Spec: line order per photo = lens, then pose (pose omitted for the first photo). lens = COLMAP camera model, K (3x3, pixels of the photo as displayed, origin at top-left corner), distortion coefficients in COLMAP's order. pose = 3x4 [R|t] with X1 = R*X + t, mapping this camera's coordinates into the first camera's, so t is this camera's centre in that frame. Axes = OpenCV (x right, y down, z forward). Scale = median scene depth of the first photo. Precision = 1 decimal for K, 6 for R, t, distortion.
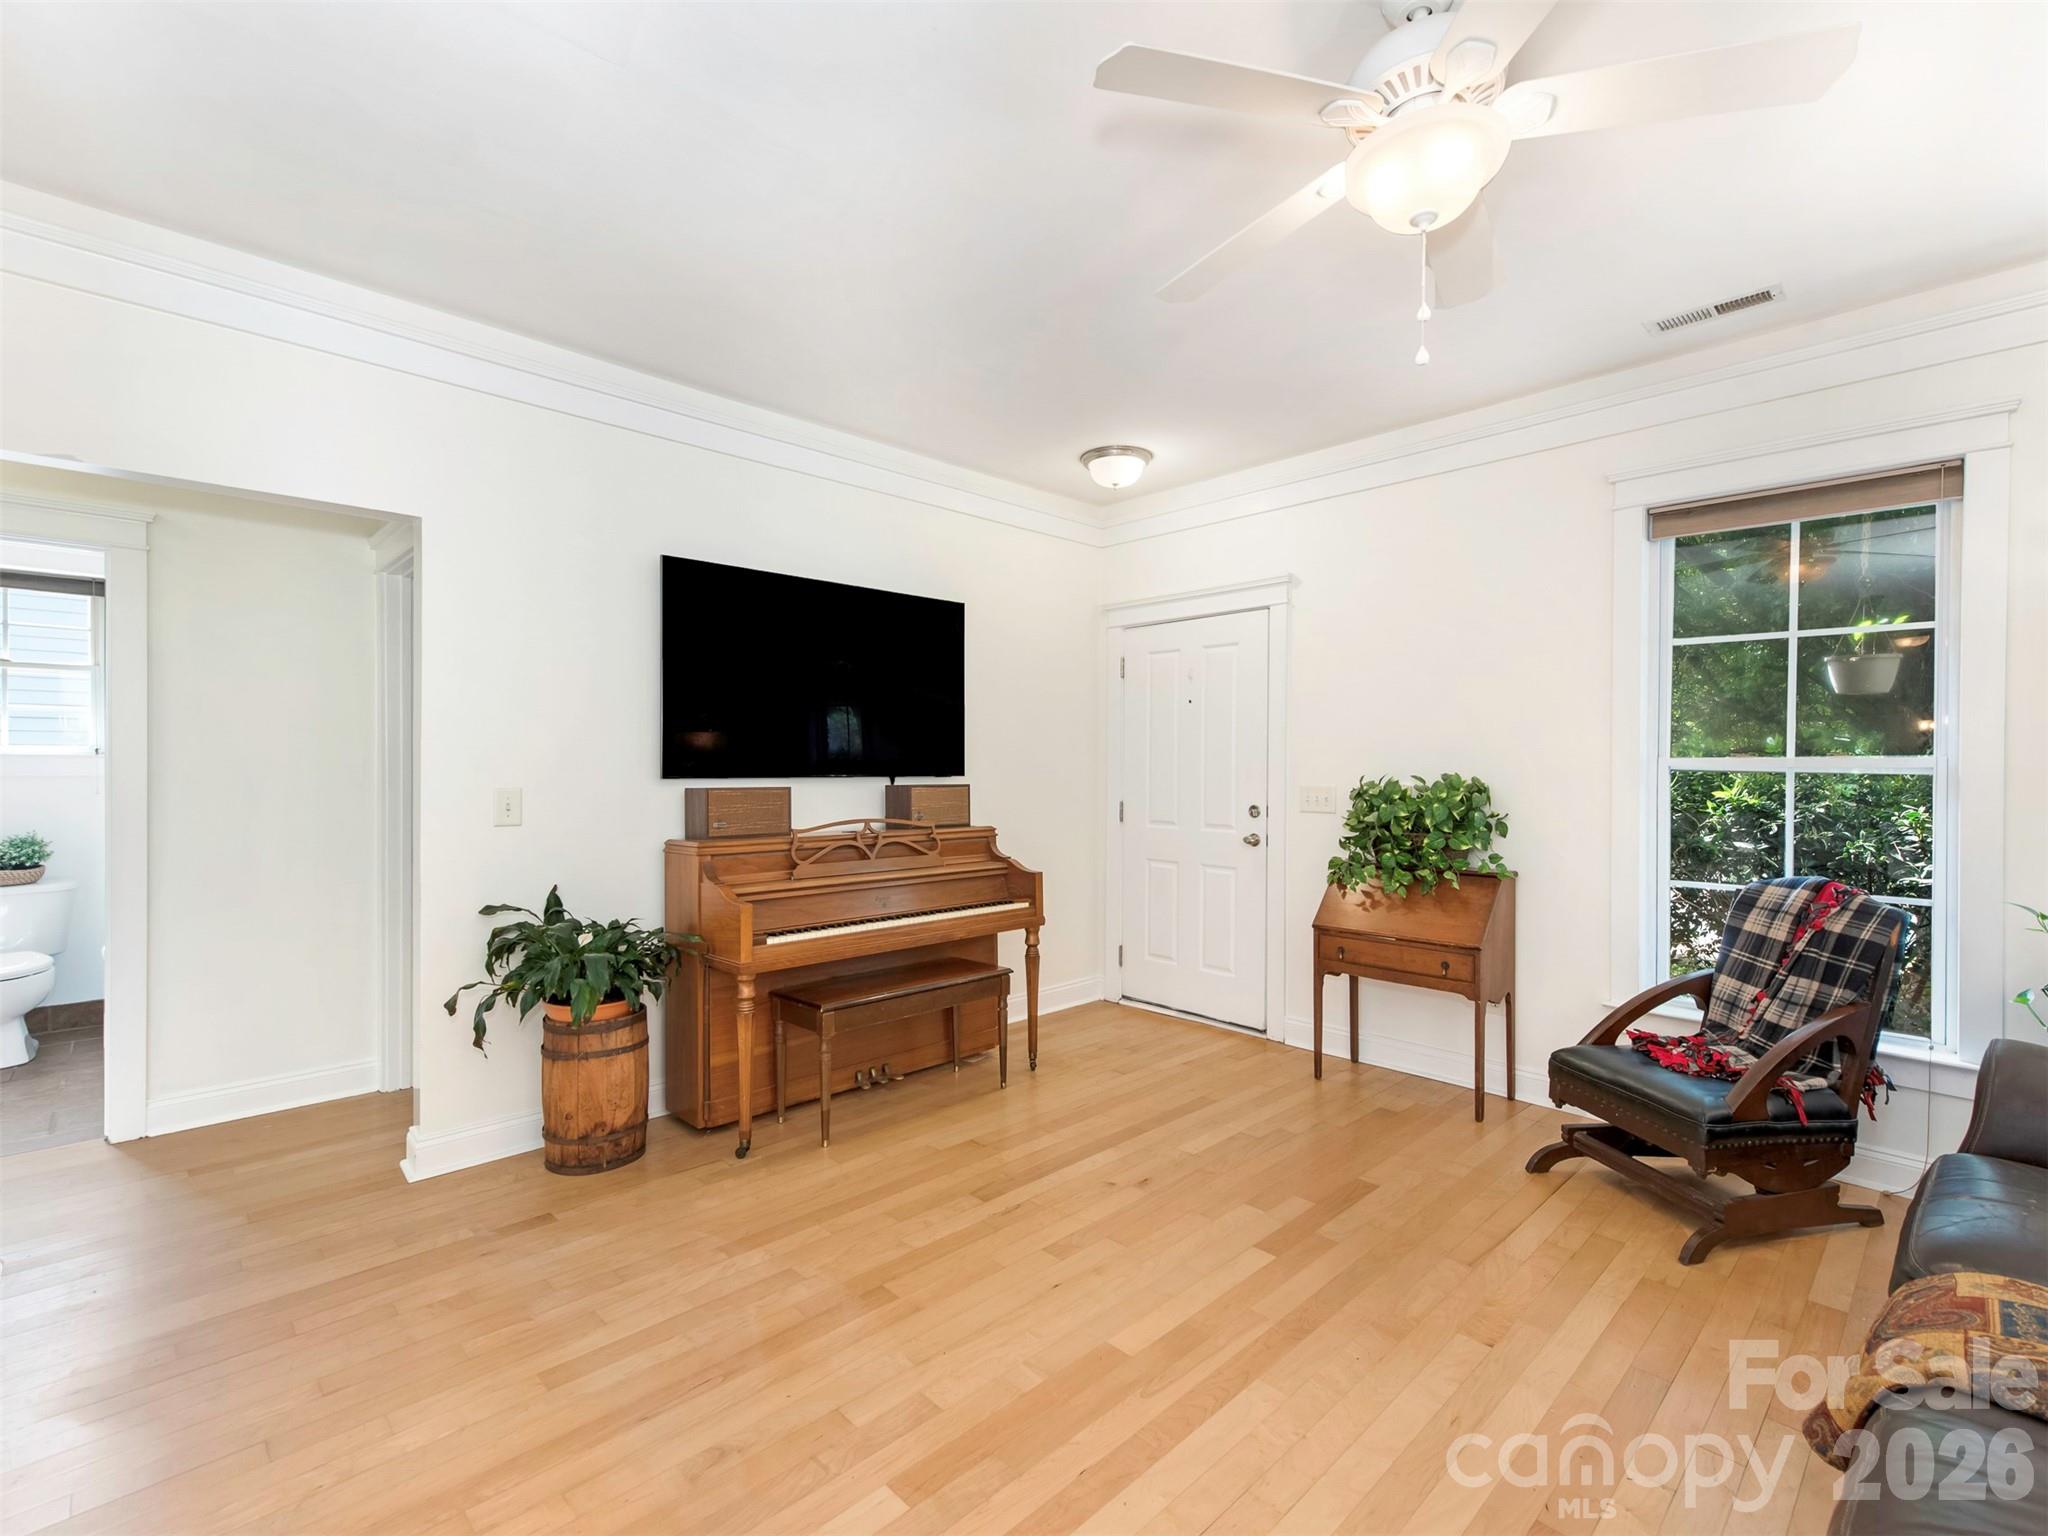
lens RADIAL K [[920.9, 0, 1033.8], [0, 920.9, 778.3], [0, 0, 1]] dist [0.013234, -0.004263]
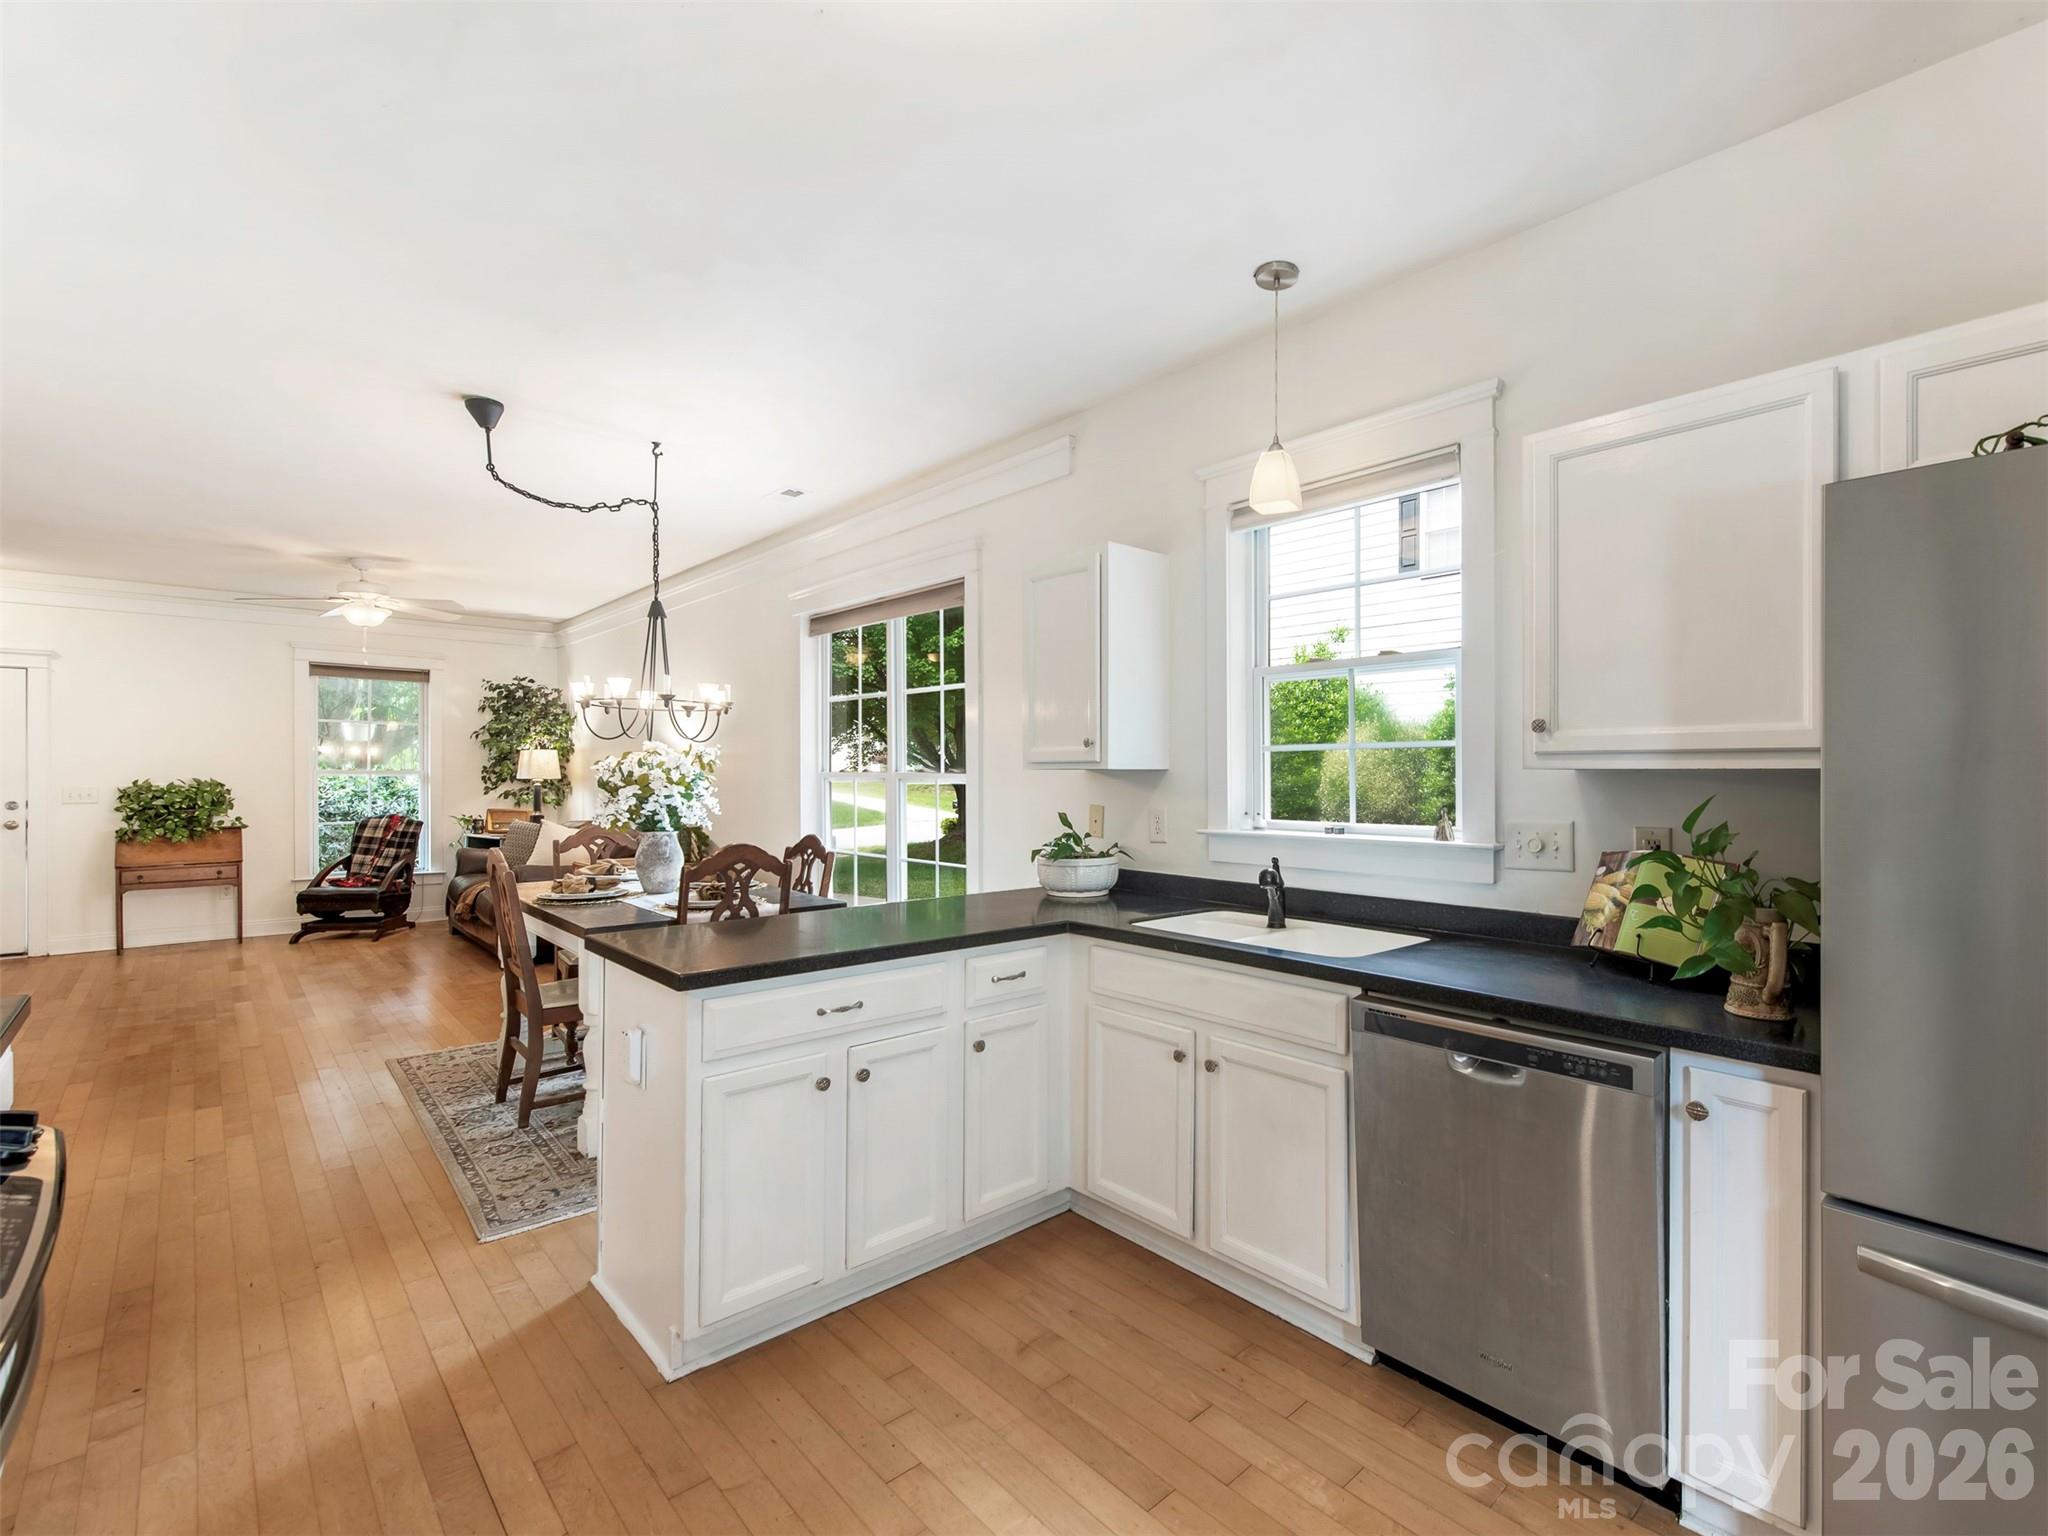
lens RADIAL K [[930.3, 0, 1123.0], [0, 930.3, 773.3], [0, 0, 1]] dist [0.004576, -0.002054]
pose [[-0.003927, -0.003774, 0.999985, -1.617861], [0.015418, 0.999874, 0.003834, 0.007786], [-0.999873, 0.015433, -0.003869, -0.983251]]
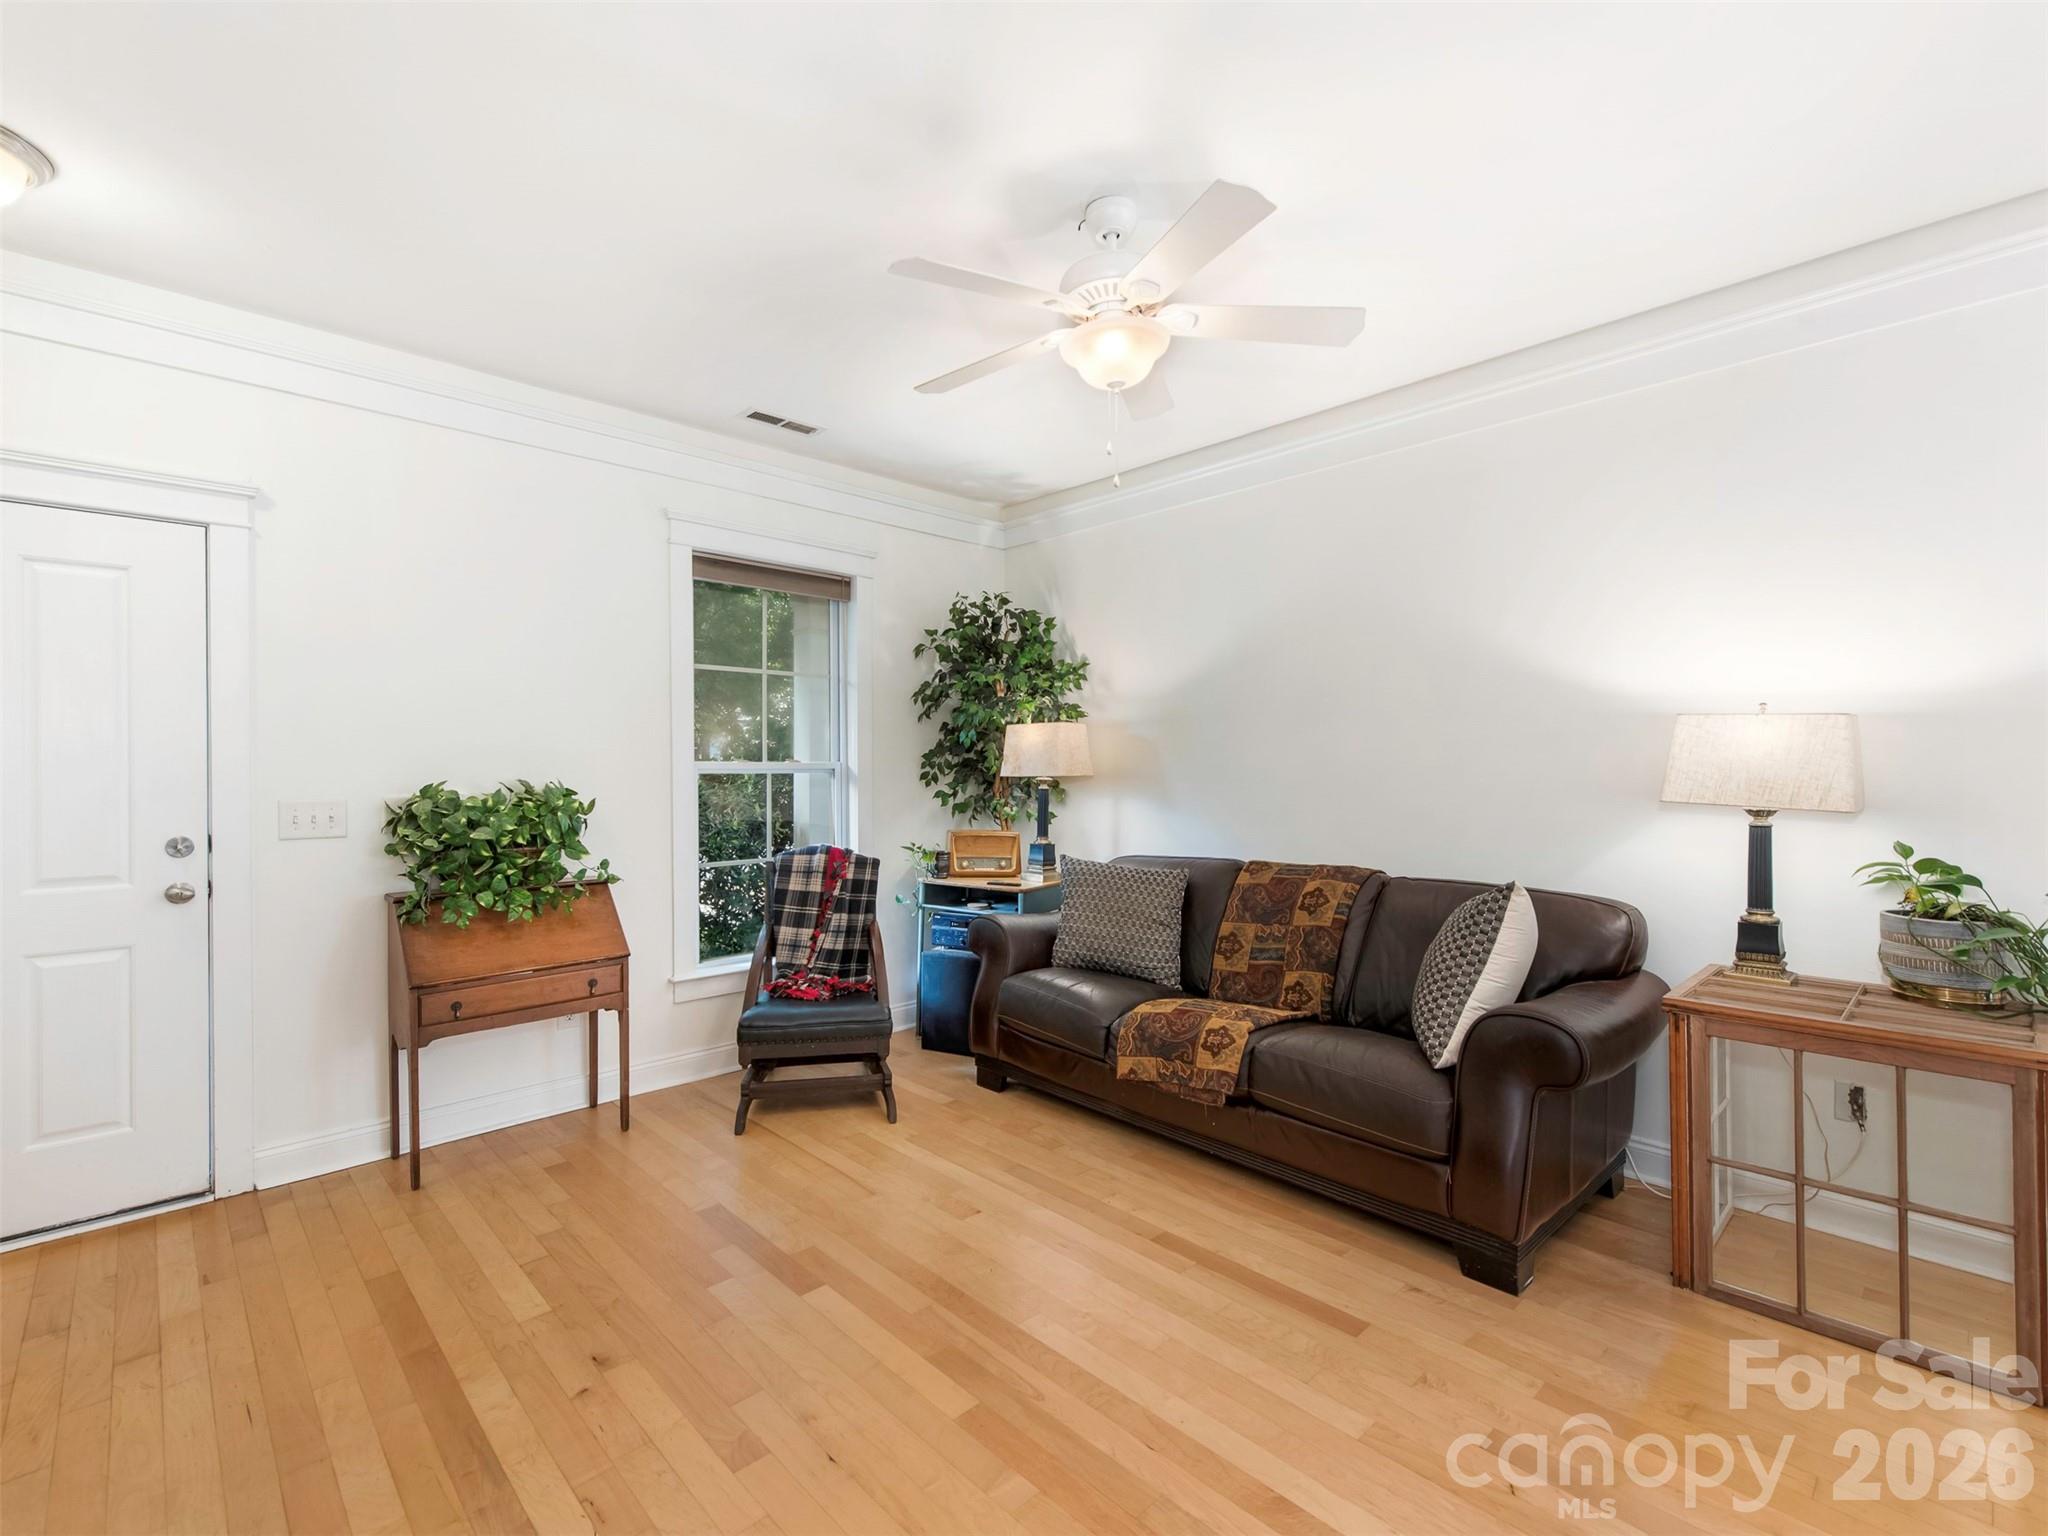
lens RADIAL K [[920.9, 0, 1017.4], [0, 920.9, 772.7], [0, 0, 1]] dist [0.013234, -0.004263]
pose [[0.020449, -0.011597, 0.999724, -0.485153], [0.020386, 0.999730, 0.011180, -0.012979], [-0.999583, 0.020151, 0.020680, 0.547758]]
